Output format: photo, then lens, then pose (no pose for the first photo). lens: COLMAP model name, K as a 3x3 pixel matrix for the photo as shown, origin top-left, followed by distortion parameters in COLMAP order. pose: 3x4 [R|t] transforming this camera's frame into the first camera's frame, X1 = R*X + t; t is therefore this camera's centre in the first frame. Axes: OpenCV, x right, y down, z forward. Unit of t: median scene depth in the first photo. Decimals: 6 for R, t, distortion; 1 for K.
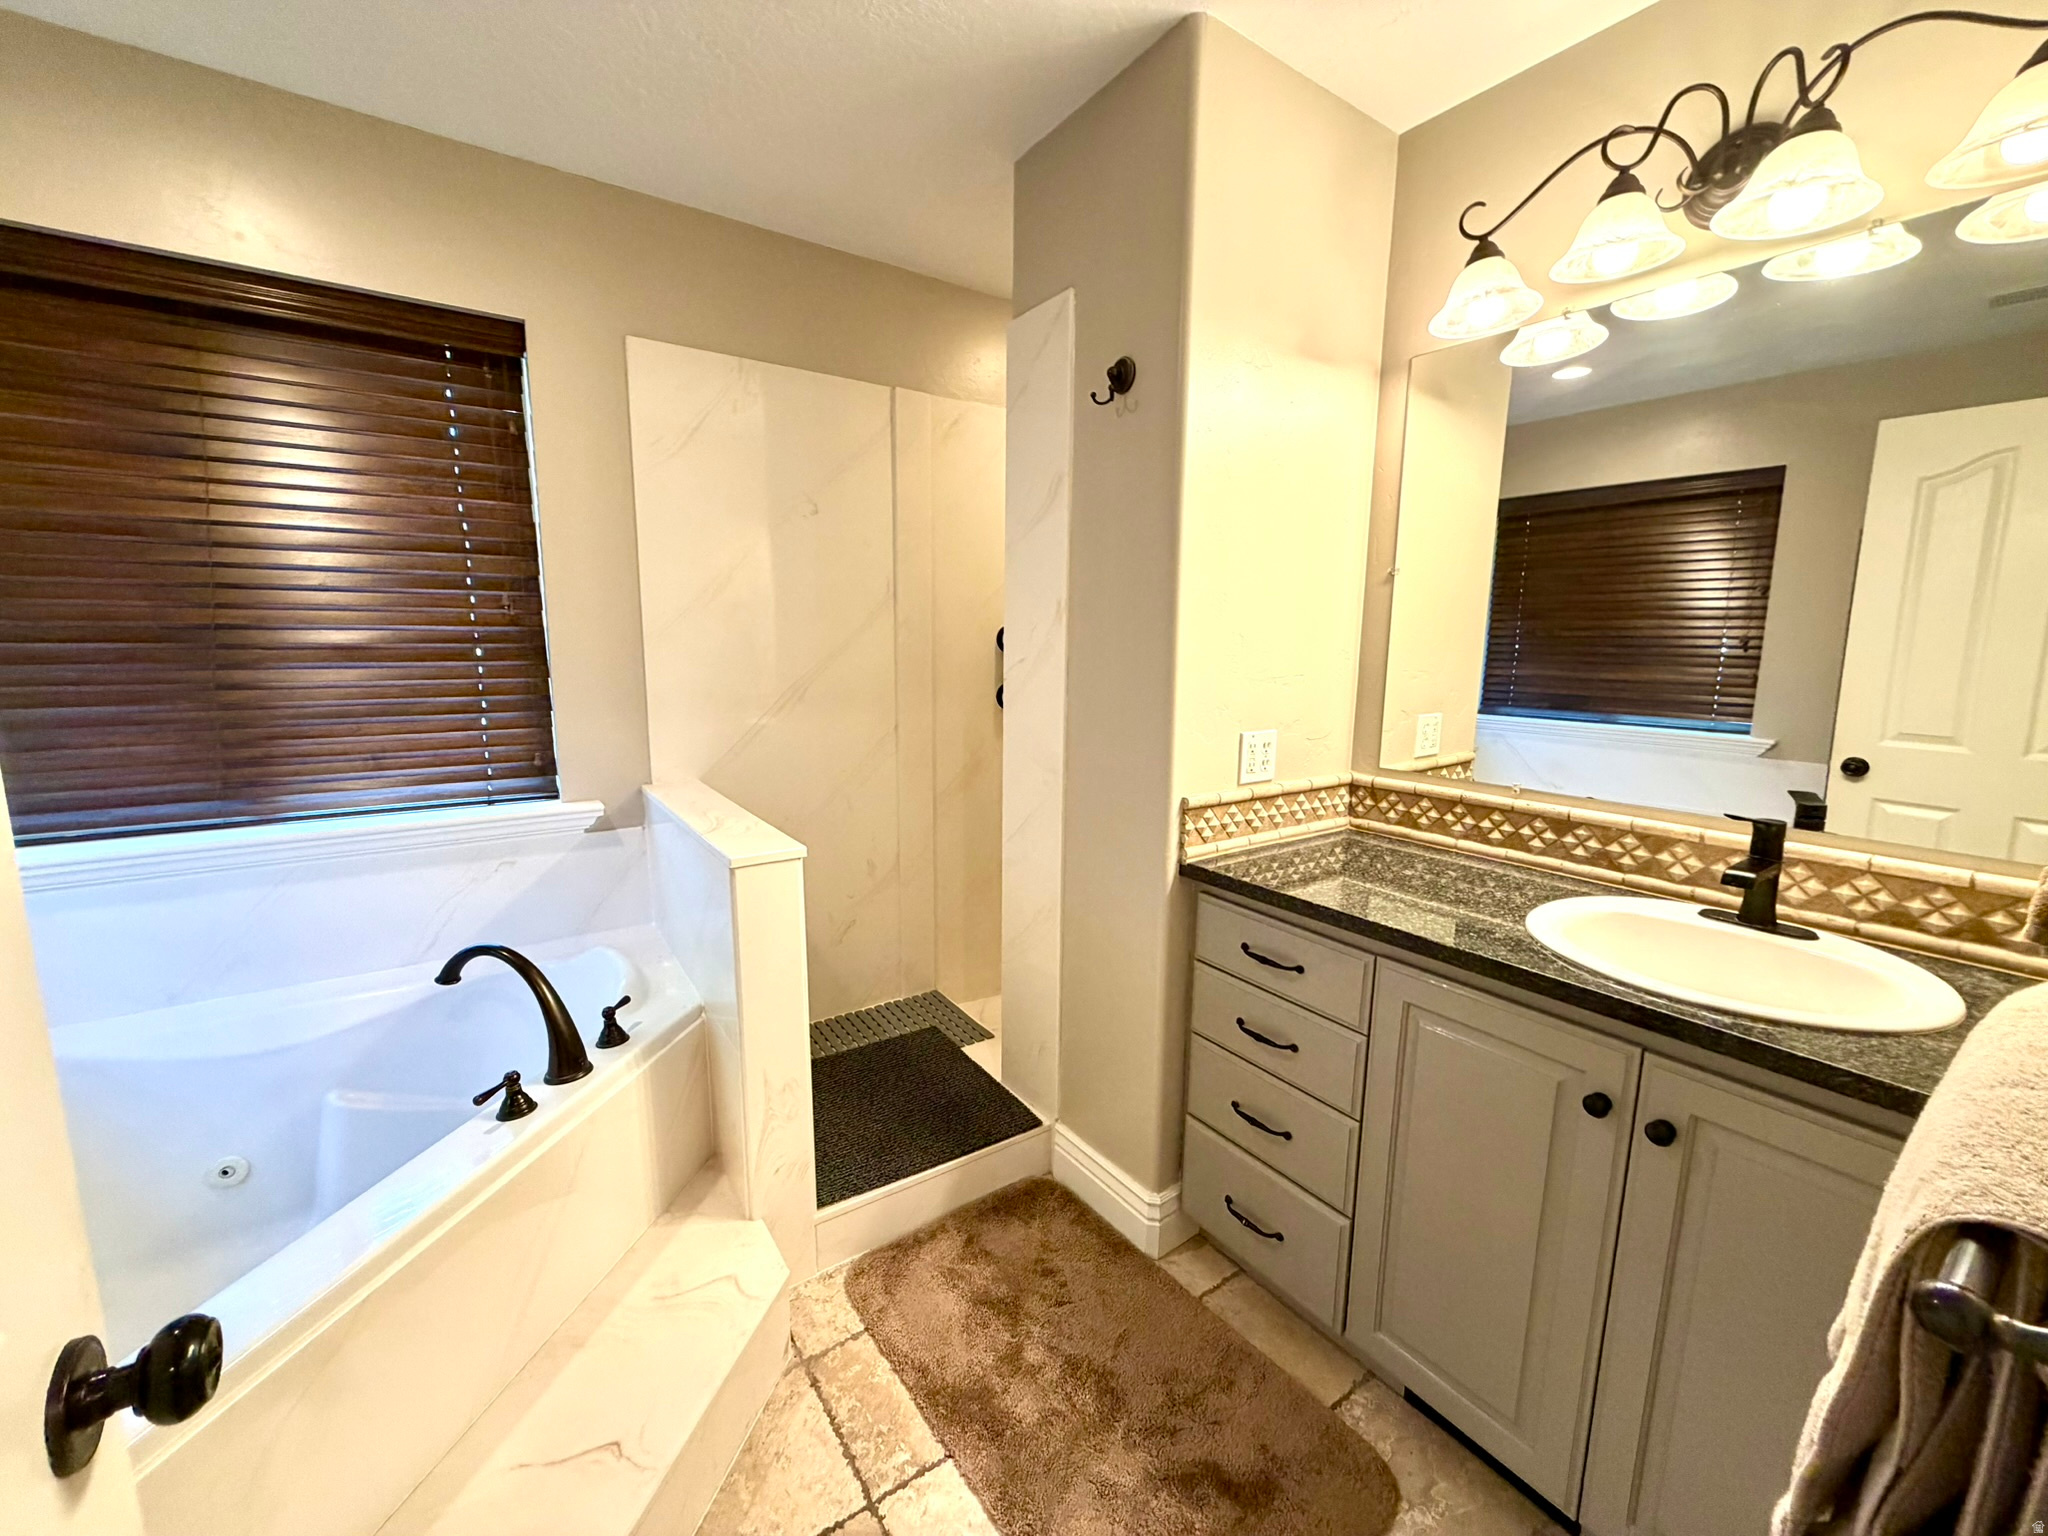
lens RADIAL K [[822.6, 0, 1025.3], [0, 822.6, 766.8], [0, 0, 1]] dist [-0.001568, -0.000081]
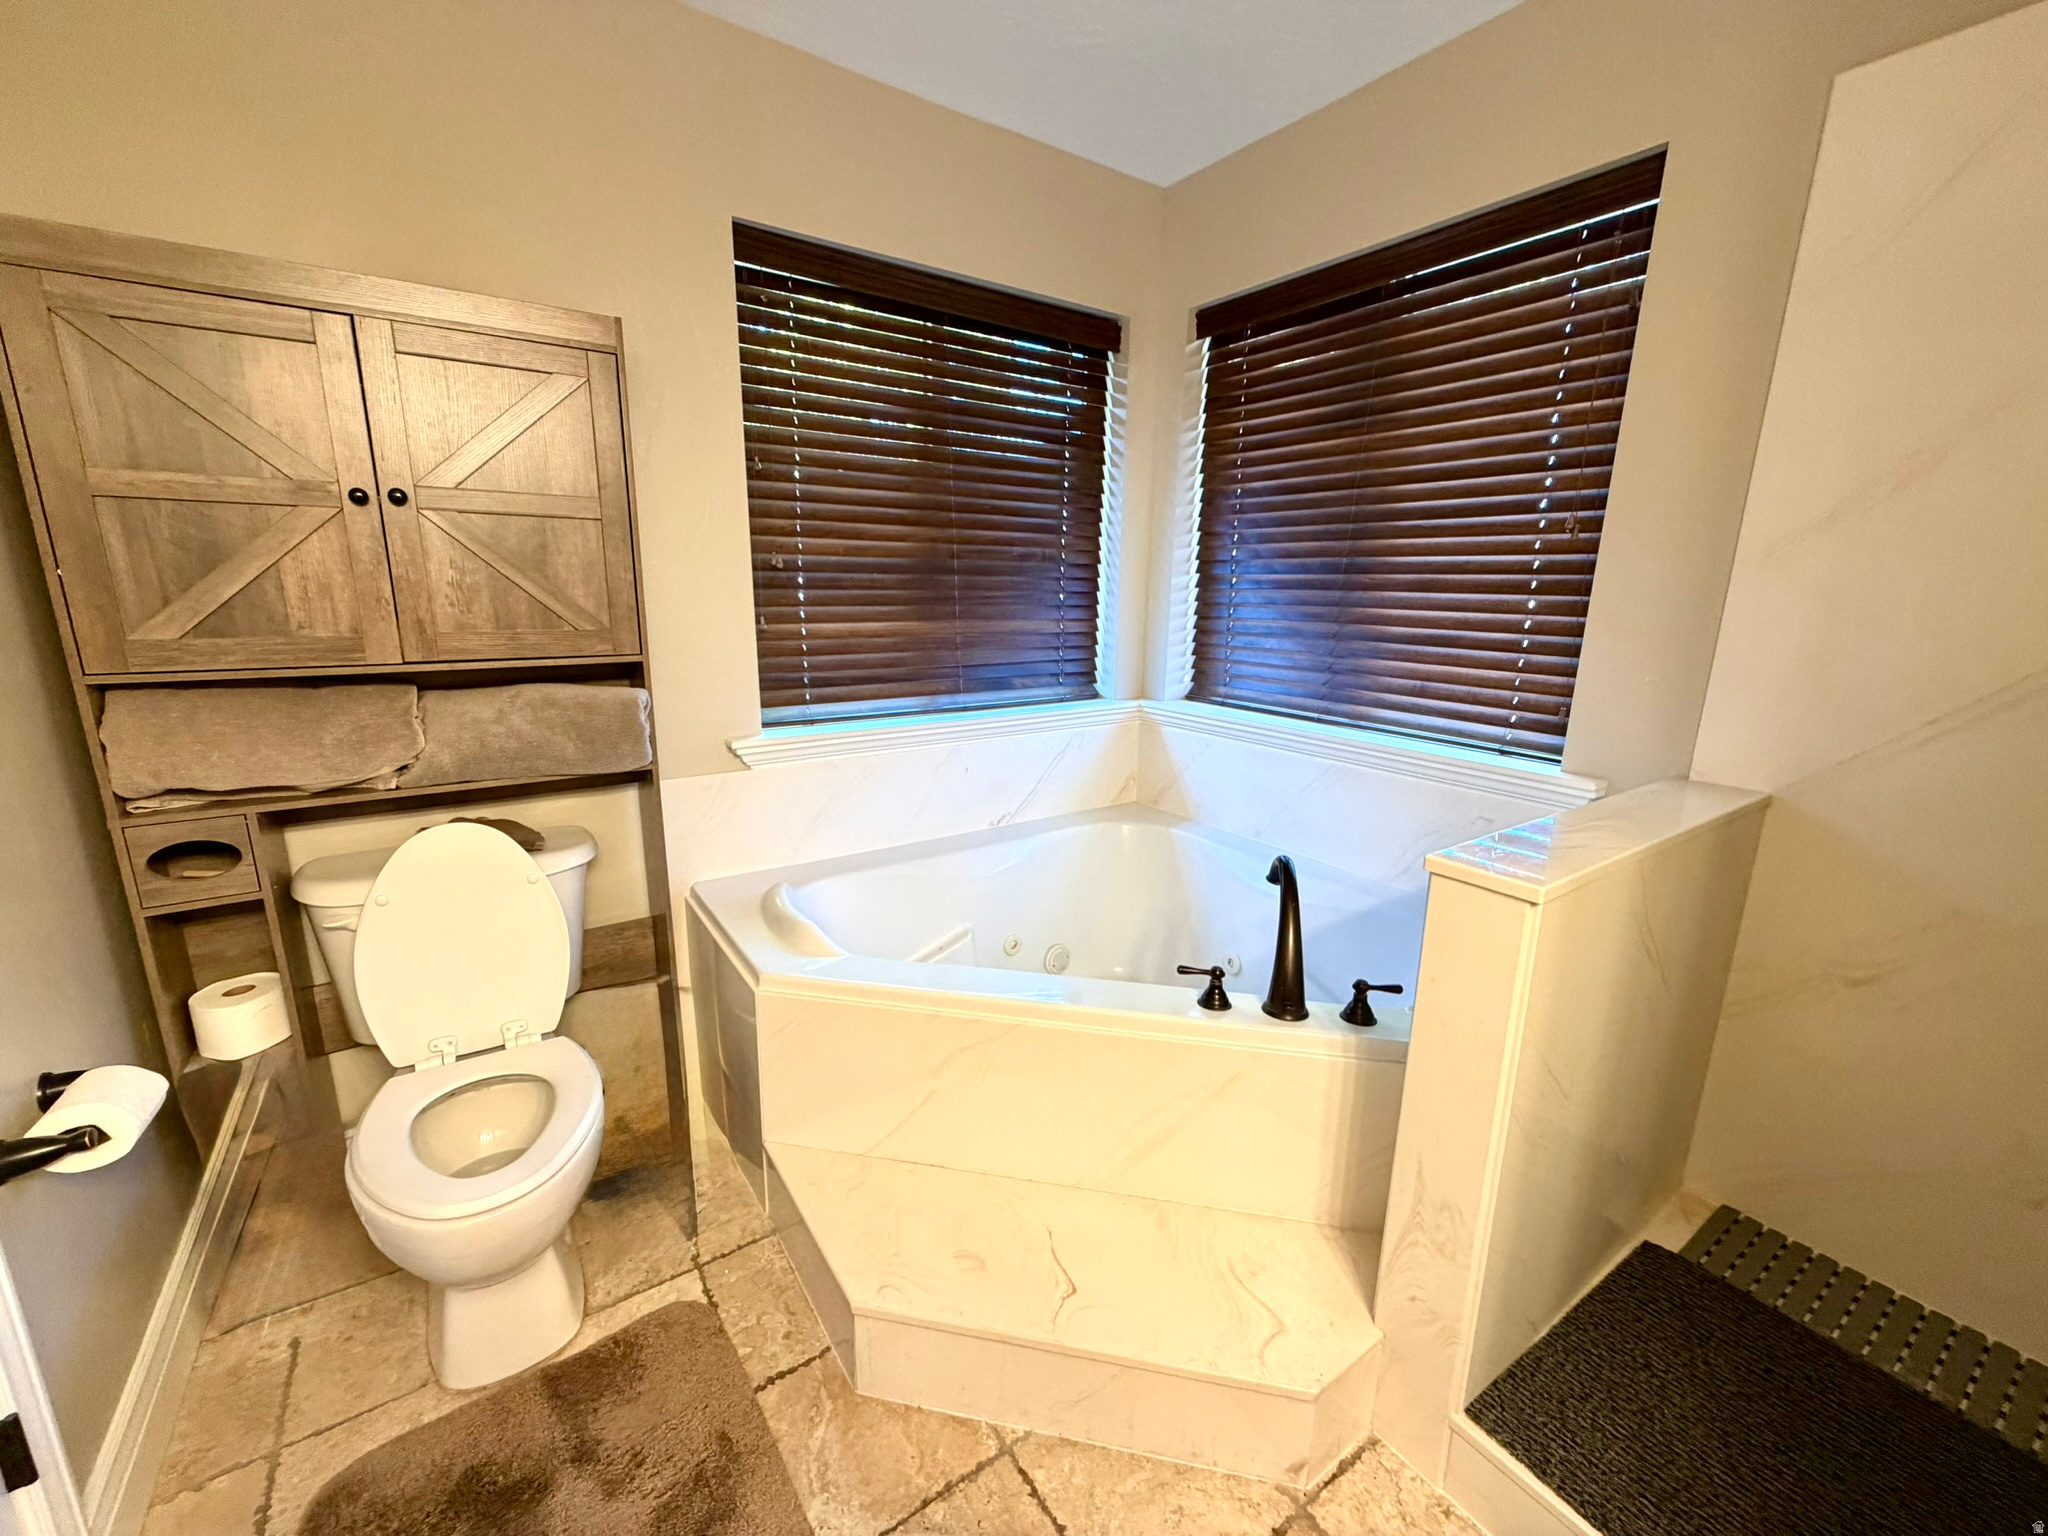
lens RADIAL K [[822.6, 0, 1017.7], [0, 822.6, 768.4], [0, 0, 1]] dist [-0.001568, -0.000081]
pose [[-0.019095, 0.211486, -0.977194, 0.258993], [-0.168331, 0.962741, 0.211647, -0.042458], [0.985546, 0.168533, 0.017216, 0.471058]]
